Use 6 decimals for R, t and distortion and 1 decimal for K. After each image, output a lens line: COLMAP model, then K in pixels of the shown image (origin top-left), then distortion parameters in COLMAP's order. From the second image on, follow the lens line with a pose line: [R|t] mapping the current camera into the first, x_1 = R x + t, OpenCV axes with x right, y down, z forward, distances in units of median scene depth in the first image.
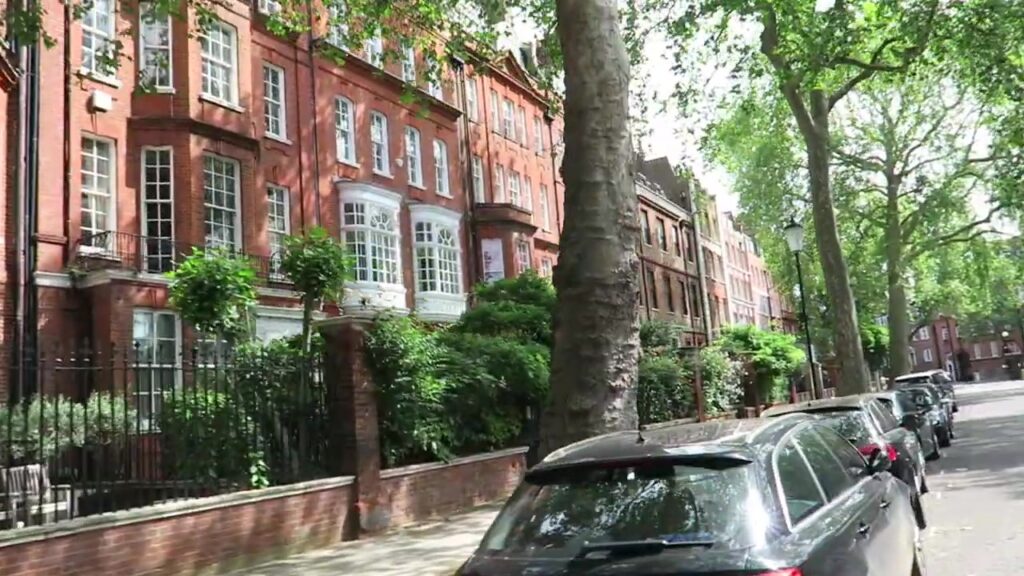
lens RADIAL K [[775.8, 0, 512.0], [0, 775.8, 288.0], [0, 0, 1]] dist [-0.006026, -0.005603]
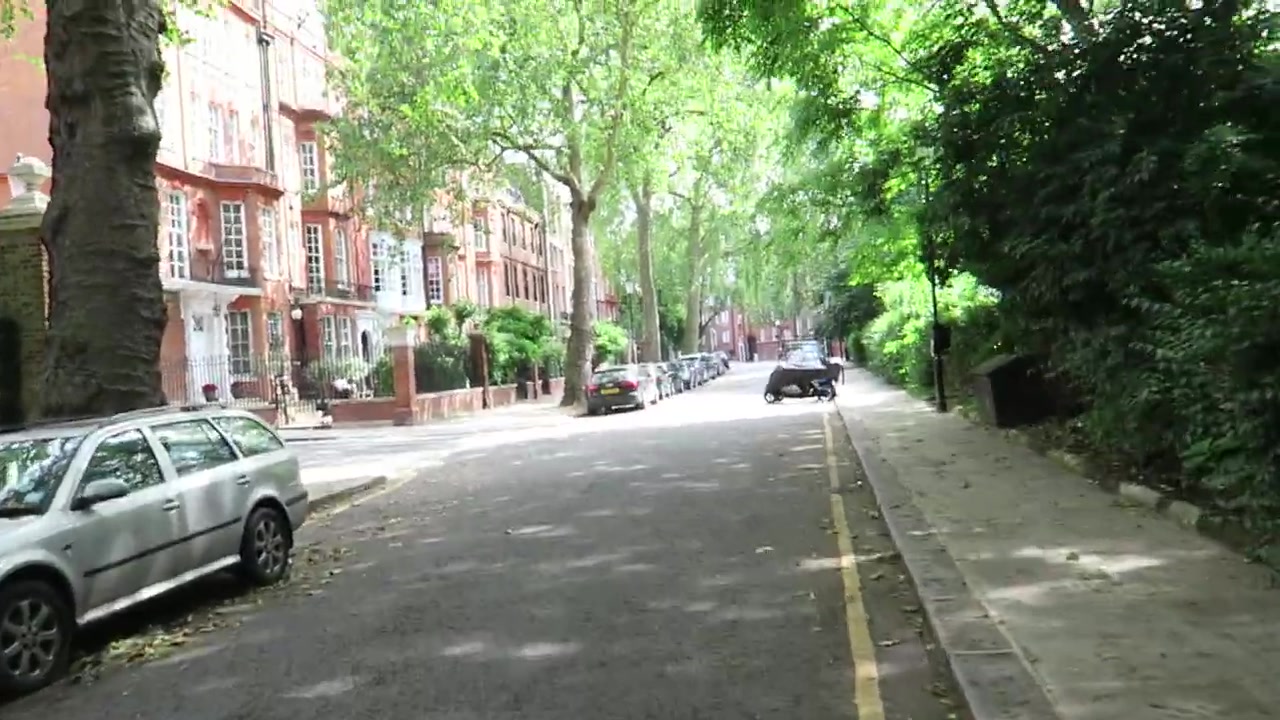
lens RADIAL K [[1121.4, 0, 640.0], [0, 1121.4, 360.0], [0, 0, 1]] dist [0.011210, -0.008837]
pose [[0.926762, 0.021808, 0.375015, -0.294773], [-0.068916, 0.991240, 0.112666, -0.087709], [-0.369273, -0.130259, 0.920147, -0.723715]]
